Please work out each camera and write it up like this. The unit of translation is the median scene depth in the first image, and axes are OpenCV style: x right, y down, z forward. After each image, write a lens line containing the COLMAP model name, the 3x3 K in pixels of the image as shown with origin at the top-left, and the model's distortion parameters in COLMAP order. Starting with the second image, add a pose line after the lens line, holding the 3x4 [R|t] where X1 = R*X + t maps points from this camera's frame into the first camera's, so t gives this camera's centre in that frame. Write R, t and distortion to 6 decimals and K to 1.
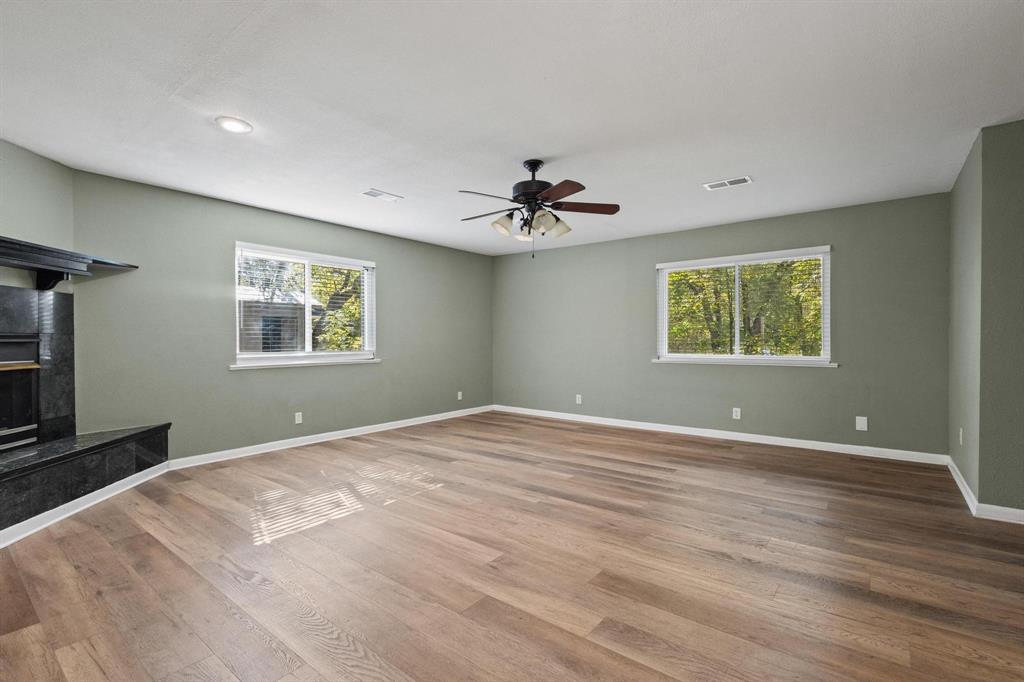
lens RADIAL K [[471.0, 0, 517.6], [0, 471.0, 341.9], [0, 0, 1]] dist [0.006848, 0.000183]
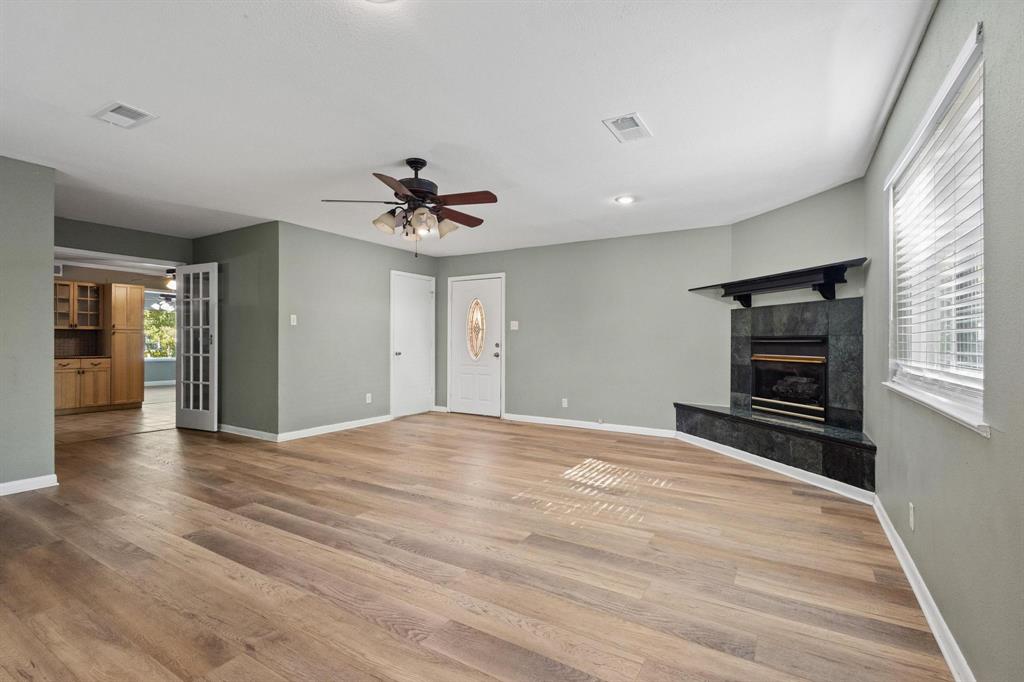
lens RADIAL K [[471.0, 0, 514.7], [0, 471.0, 344.1], [0, 0, 1]] dist [0.006848, 0.000183]
pose [[-0.993532, 0.000902, -0.113549, -0.060620], [-0.000485, 0.999926, 0.012186, -0.009079], [0.113552, 0.012162, -0.993458, 2.017878]]
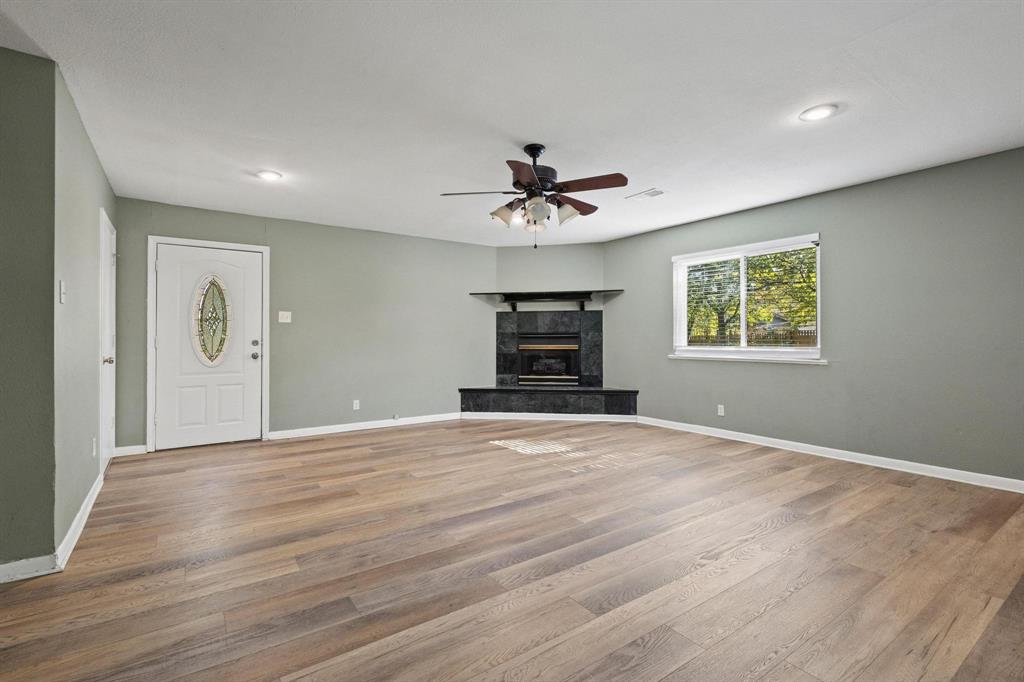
lens RADIAL K [[471.0, 0, 511.3], [0, 471.0, 338.6], [0, 0, 1]] dist [0.006848, 0.000183]
pose [[-0.292776, 0.008575, -0.956143, 0.952530], [-0.001214, 0.999956, 0.009340, -0.007953], [0.956180, 0.003896, -0.292753, 1.242318]]
